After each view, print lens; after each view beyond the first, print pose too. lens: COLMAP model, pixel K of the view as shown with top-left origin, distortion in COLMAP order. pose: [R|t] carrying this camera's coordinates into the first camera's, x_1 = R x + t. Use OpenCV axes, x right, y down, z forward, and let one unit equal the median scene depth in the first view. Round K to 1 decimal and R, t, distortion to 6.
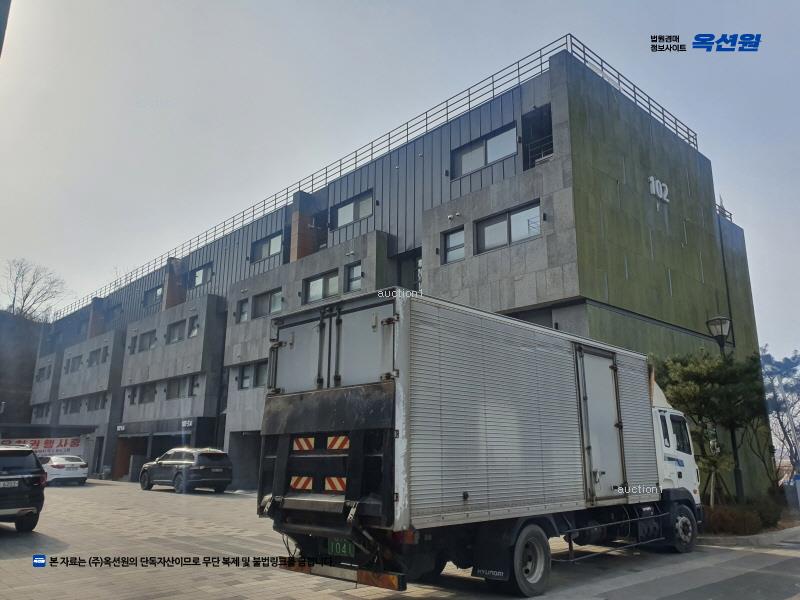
lens RADIAL K [[607.8, 0, 402.0], [0, 607.8, 305.9], [0, 0, 1]] dist [0.012365, 0.006153]
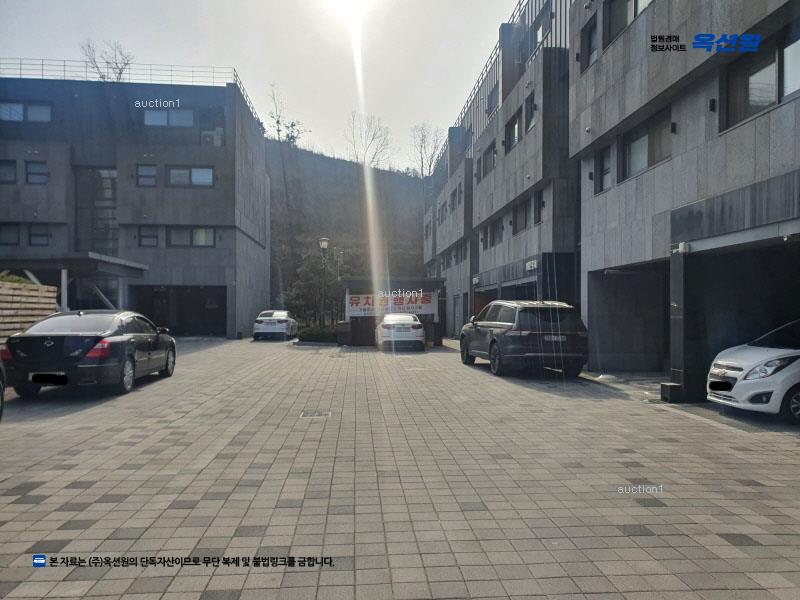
lens RADIAL K [[607.8, 0, 402.0], [0, 607.8, 305.9], [0, 0, 1]] dist [0.012365, 0.006153]
pose [[0.774448, -0.009546, -0.632566, -0.057646], [0.147953, 0.974891, 0.166425, 0.114305], [0.615094, -0.222478, 0.756414, 0.446548]]
